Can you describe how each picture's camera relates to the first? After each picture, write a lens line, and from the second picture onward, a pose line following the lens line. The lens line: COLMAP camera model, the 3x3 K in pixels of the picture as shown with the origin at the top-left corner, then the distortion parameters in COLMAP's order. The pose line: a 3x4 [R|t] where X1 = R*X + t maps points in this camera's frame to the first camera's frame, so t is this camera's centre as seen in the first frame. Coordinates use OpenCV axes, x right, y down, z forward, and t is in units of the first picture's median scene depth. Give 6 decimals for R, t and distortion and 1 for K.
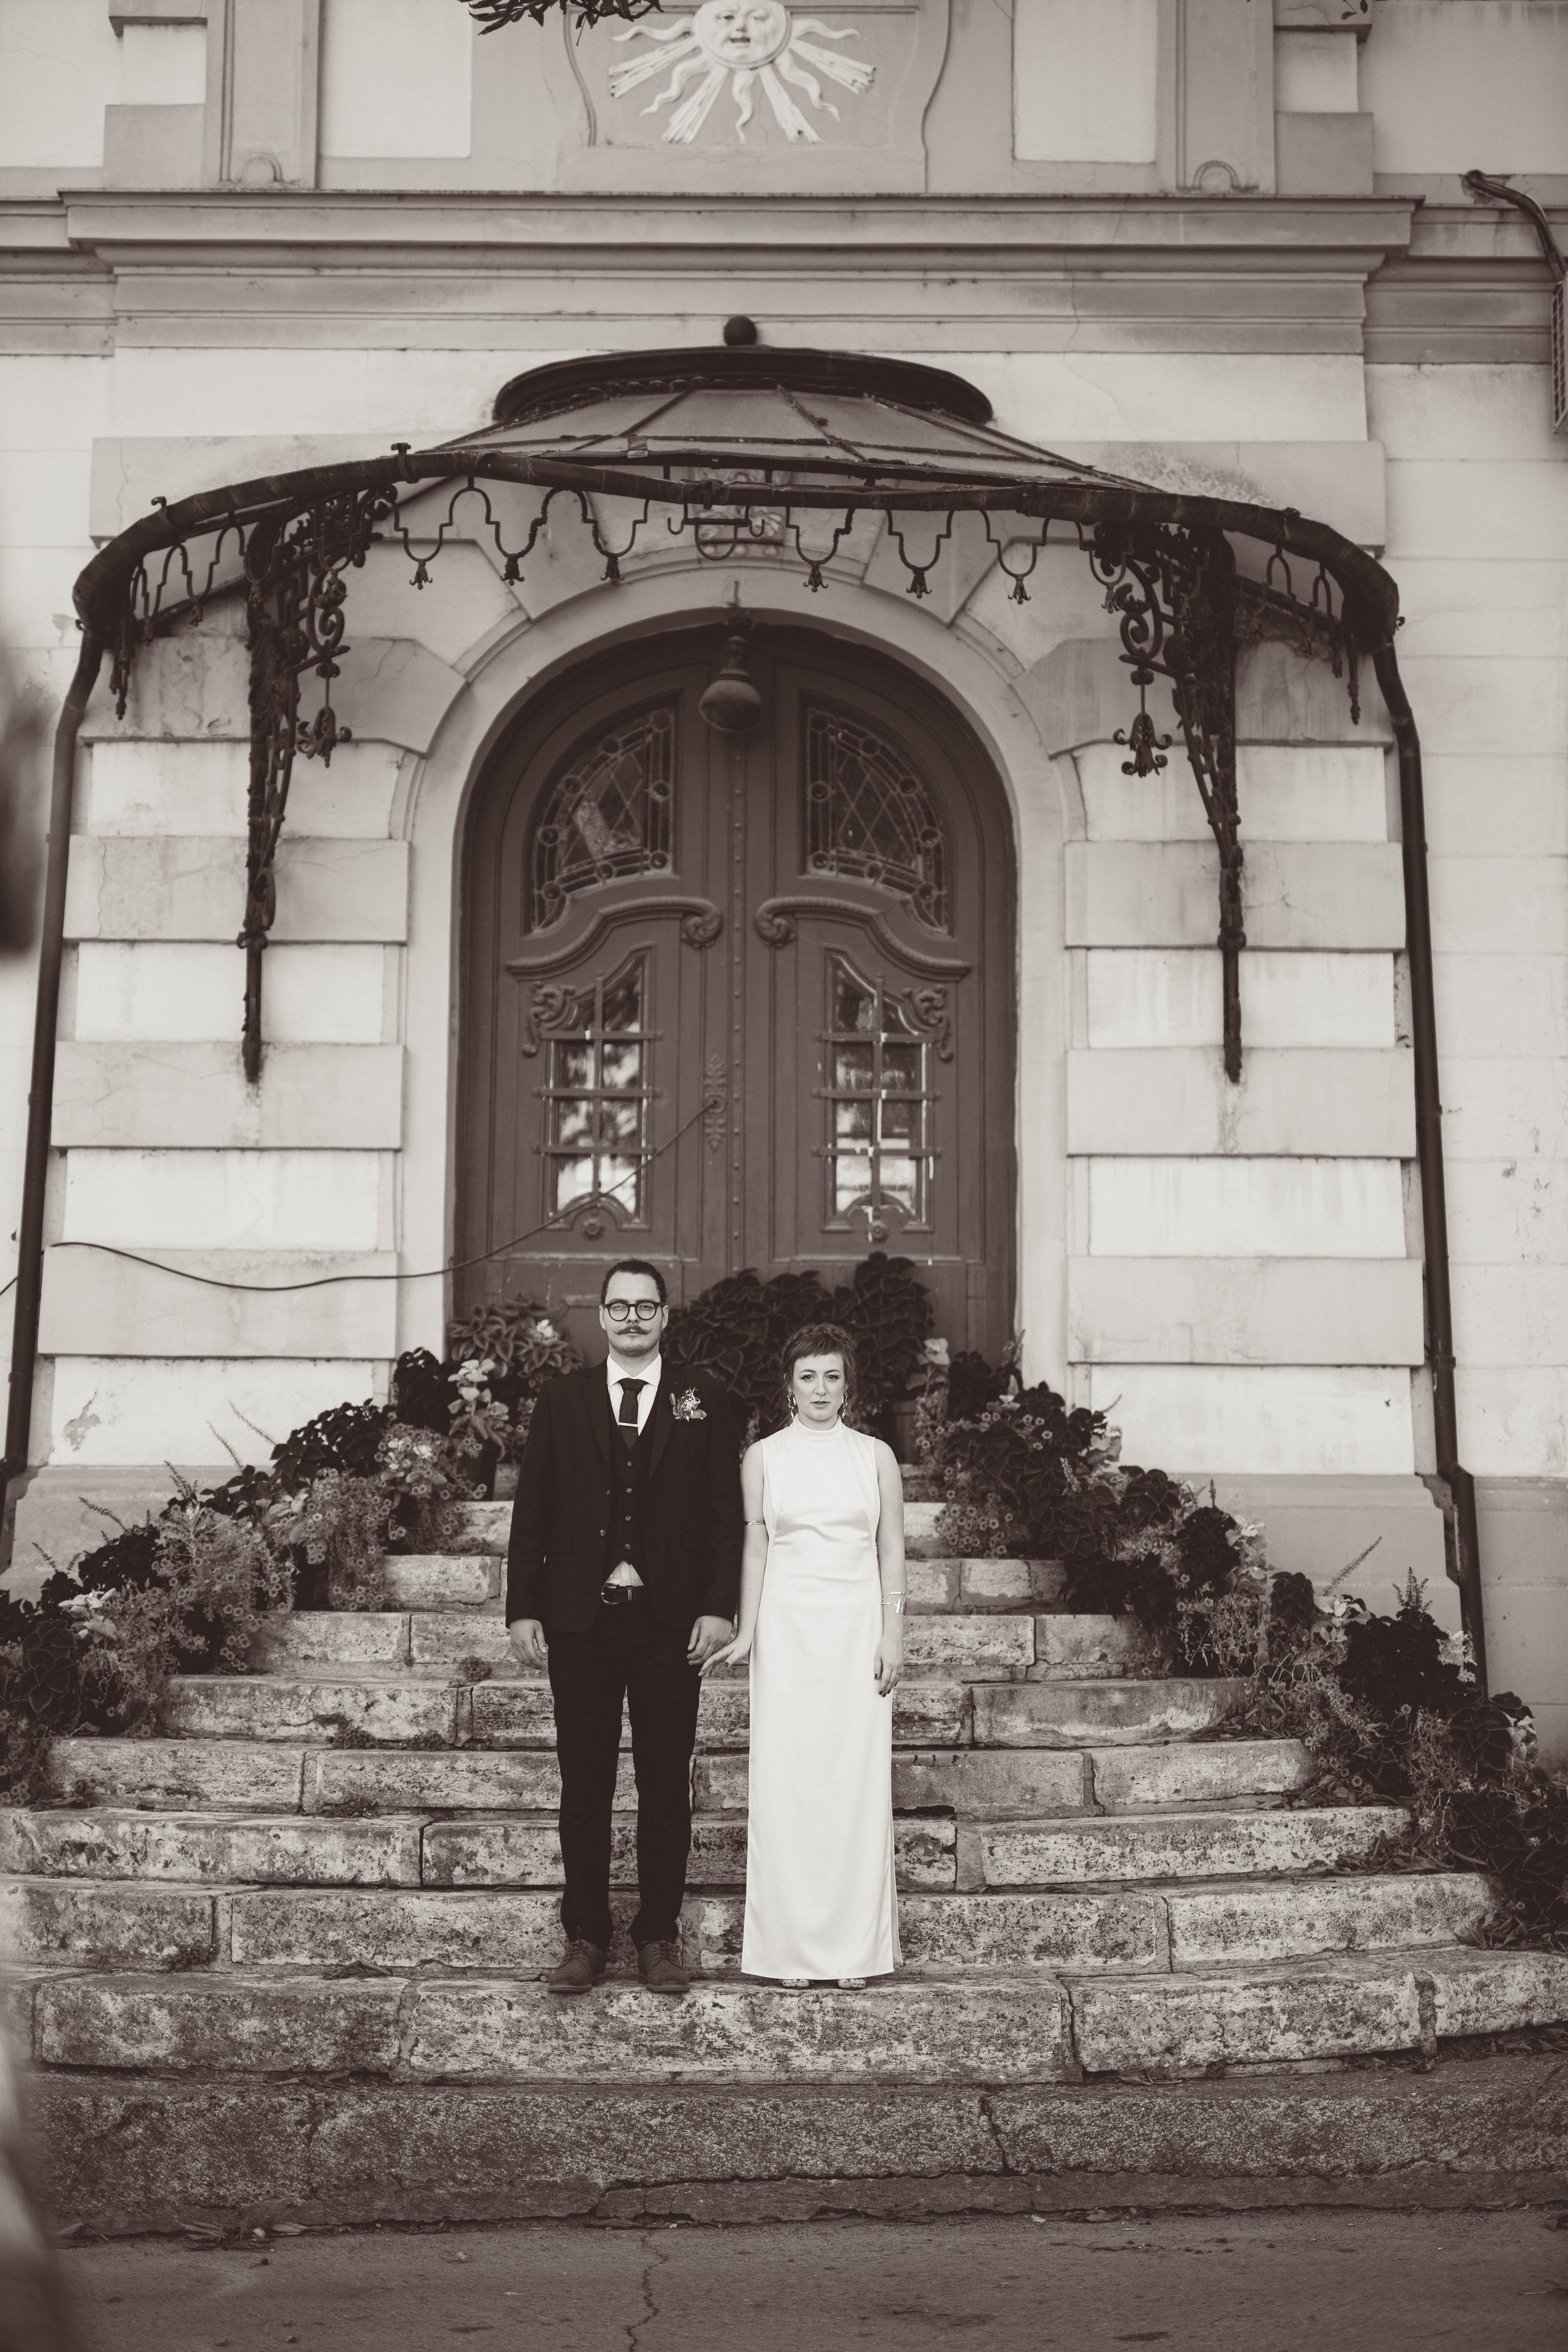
lens RADIAL K [[3216.2, 0, 755.5], [0, 3216.2, 1039.2], [0, 0, 1]] dist [0.005768, 0.023092]
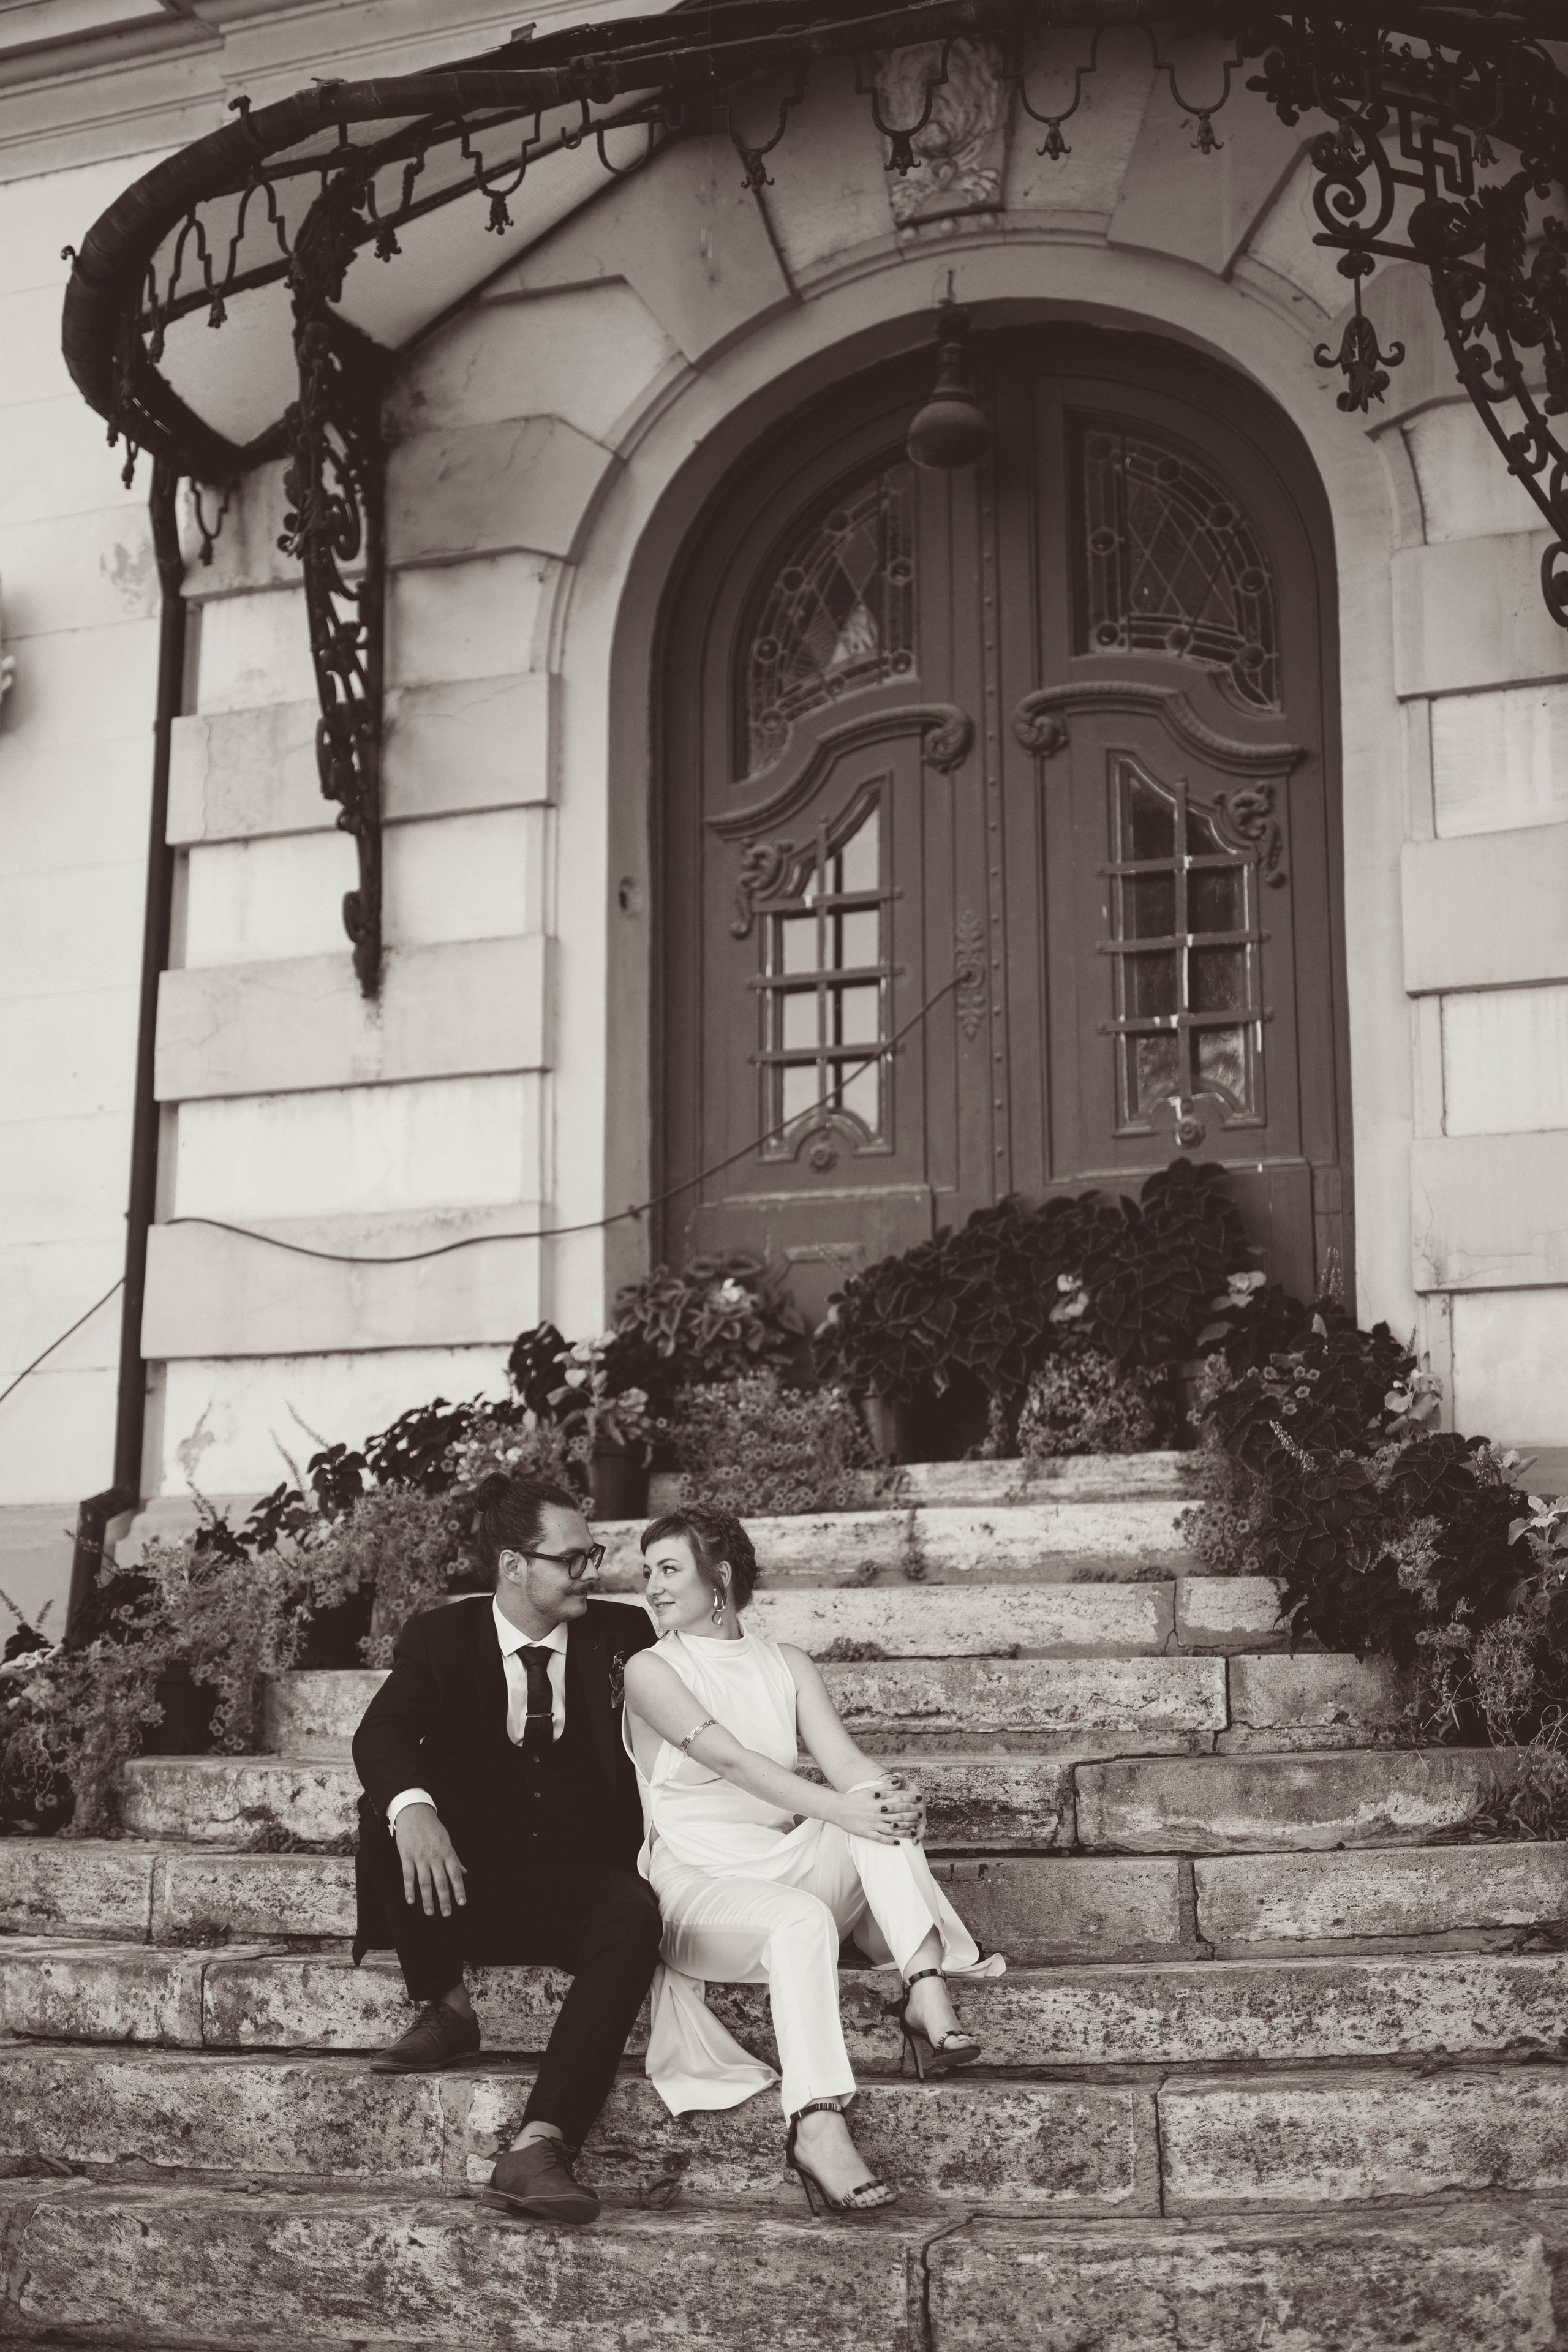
lens RADIAL K [[3376.8, 0, 785.0], [0, 3376.8, 1060.9], [0, 0, 1]] dist [0.010109, 0.017768]
pose [[0.923946, -0.085213, -0.372910, 0.274991], [0.079345, 0.996362, -0.031087, 0.070367], [0.374203, -0.000866, 0.927347, 0.313931]]
